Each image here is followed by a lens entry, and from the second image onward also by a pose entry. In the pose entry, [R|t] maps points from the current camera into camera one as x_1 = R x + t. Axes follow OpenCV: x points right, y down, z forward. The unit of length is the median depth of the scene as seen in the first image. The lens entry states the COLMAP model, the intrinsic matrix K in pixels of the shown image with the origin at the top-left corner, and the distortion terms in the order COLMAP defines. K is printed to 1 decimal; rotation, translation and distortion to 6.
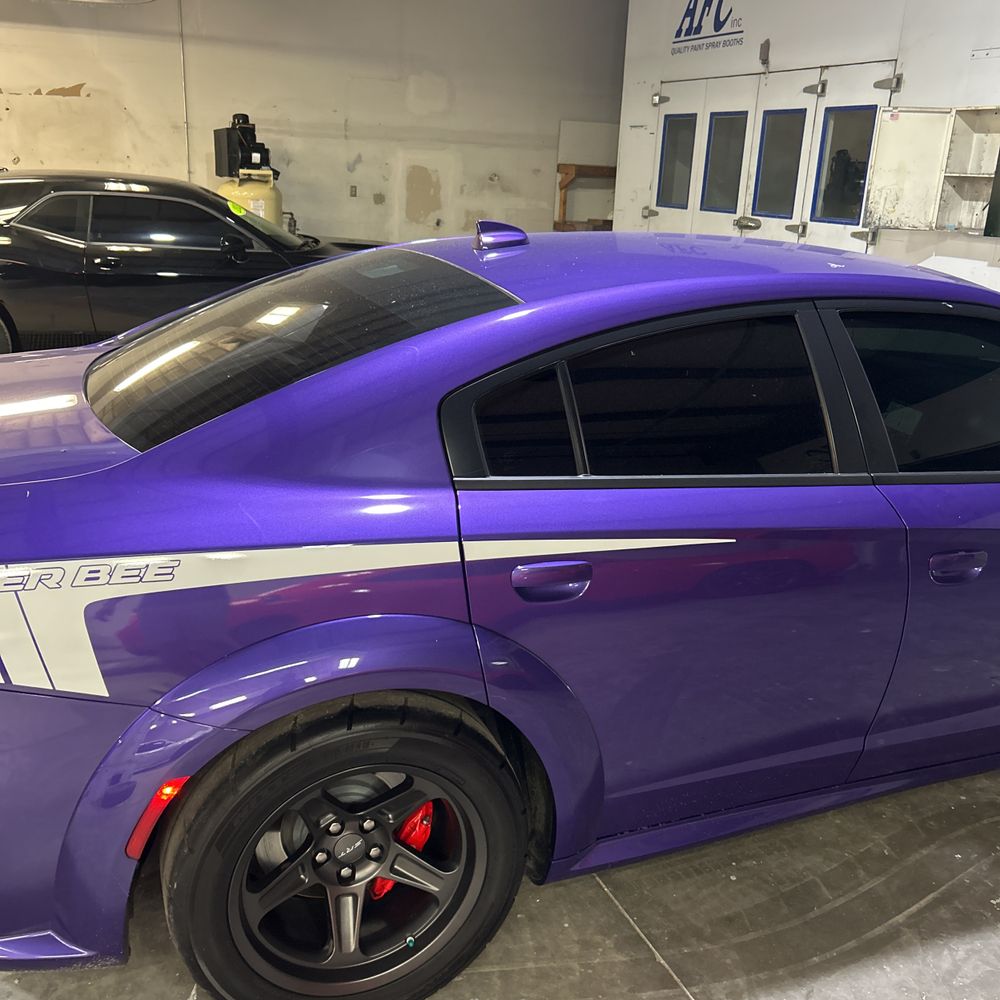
lens RADIAL K [[1006.2, 0, 500.0], [0, 1006.2, 500.0], [0, 0, 1]] dist [0.023197, -0.026229]
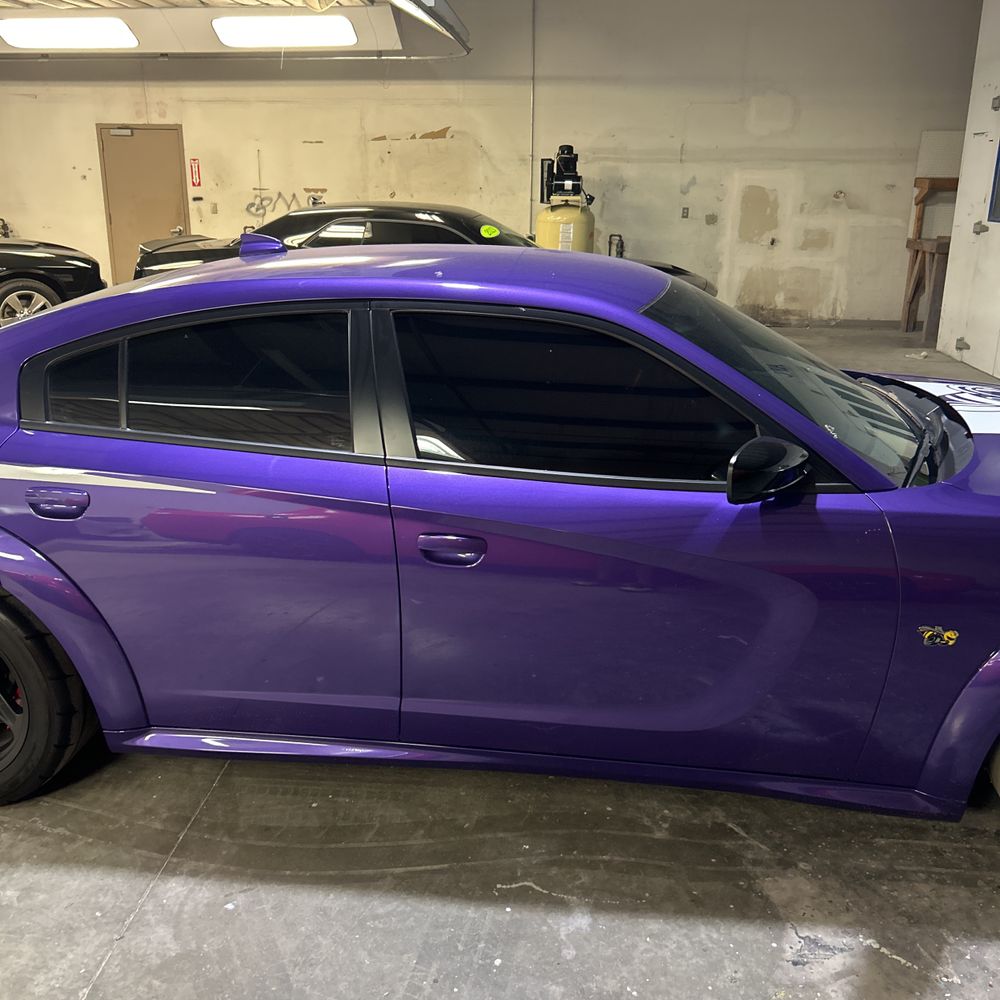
lens RADIAL K [[1006.2, 0, 500.0], [0, 1006.2, 500.0], [0, 0, 1]] dist [0.023197, -0.026229]
pose [[0.878220, 0.109234, -0.465615, 0.230789], [-0.119277, 0.992829, 0.007946, -0.000612], [0.463144, 0.048558, 0.884952, 0.017417]]
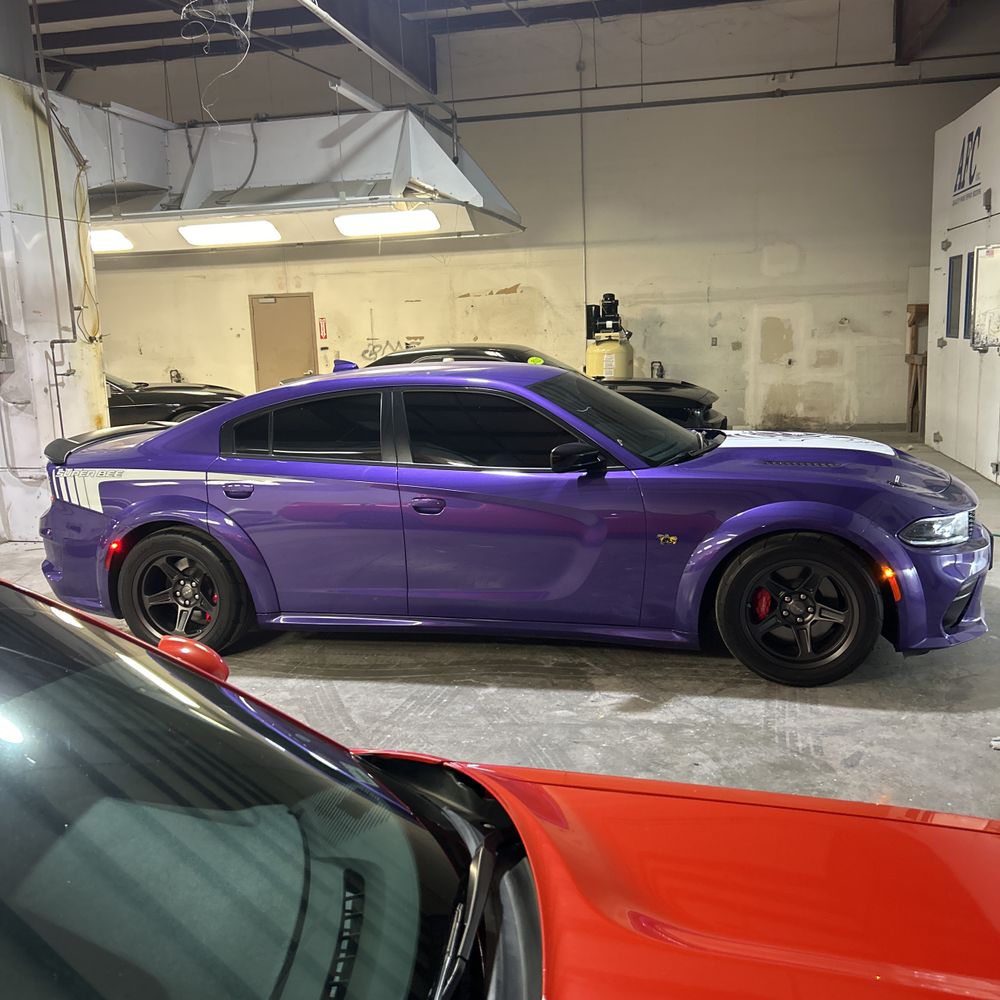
lens RADIAL K [[999.8, 0, 499.1], [0, 999.8, 509.2], [0, 0, 1]] dist [0.106952, -0.276181]
pose [[0.814389, 0.029956, -0.579546, 0.421859], [-0.109173, 0.988744, -0.102305, 0.063720], [0.569958, 0.146587, 0.808492, -0.147927]]
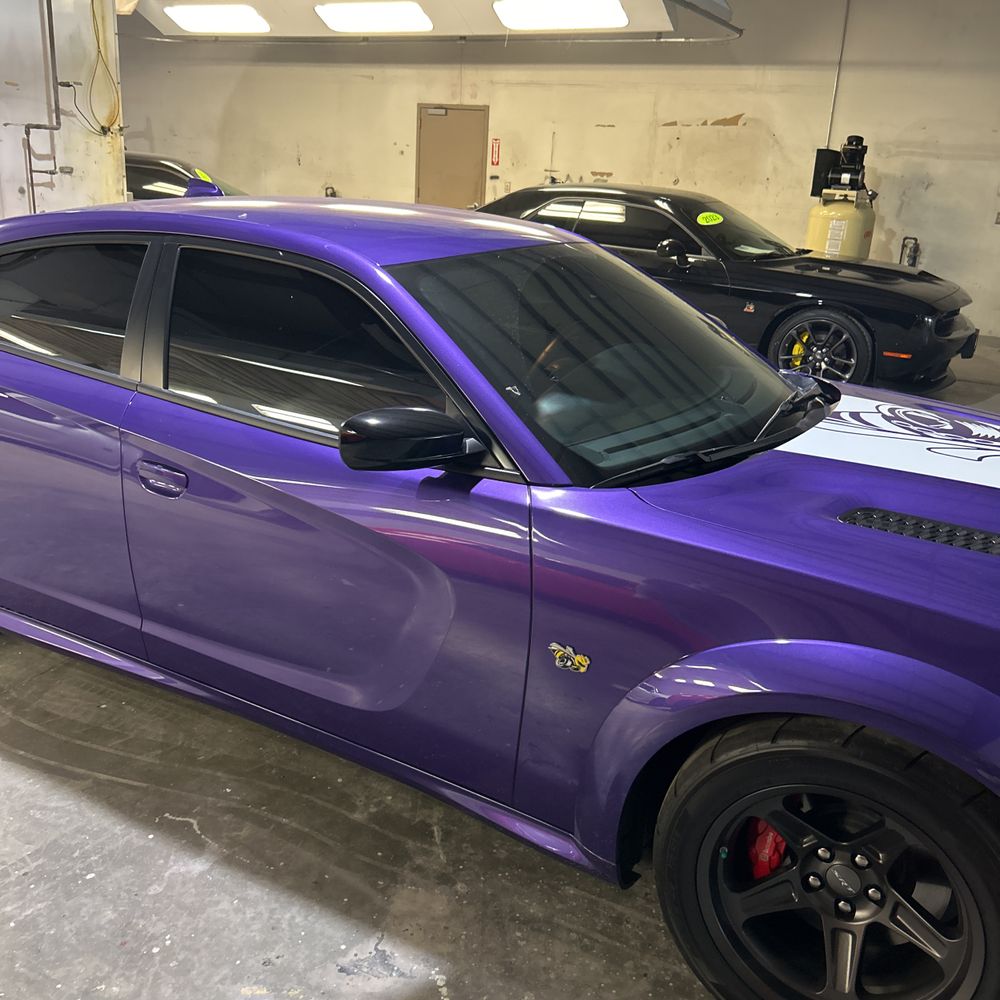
lens RADIAL K [[1012.6, 0, 504.8], [0, 1012.6, 489.4], [0, 0, 1]] dist [0.021714, -0.020517]
pose [[0.629632, 0.228451, -0.742545, 0.352650], [-0.264974, 0.961625, 0.071172, -0.023881], [0.730310, 0.151943, 0.666004, 0.125417]]
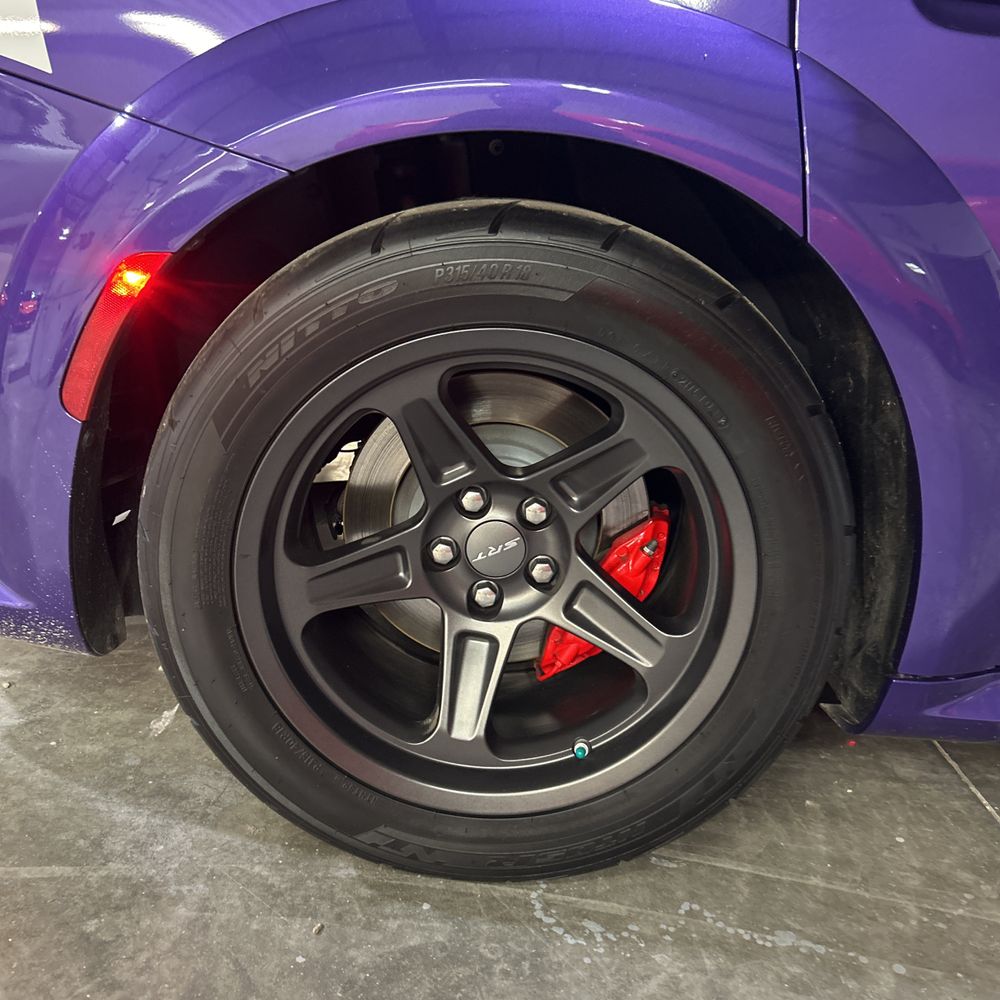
lens RADIAL K [[1006.2, 0, 500.0], [0, 1006.2, 500.0], [0, 0, 1]] dist [0.023197, -0.026229]
pose [[0.929613, 0.137220, -0.342038, 0.006574], [-0.145025, 0.989424, 0.002784, 0.064463], [0.338803, 0.047016, 0.939682, 0.101168]]
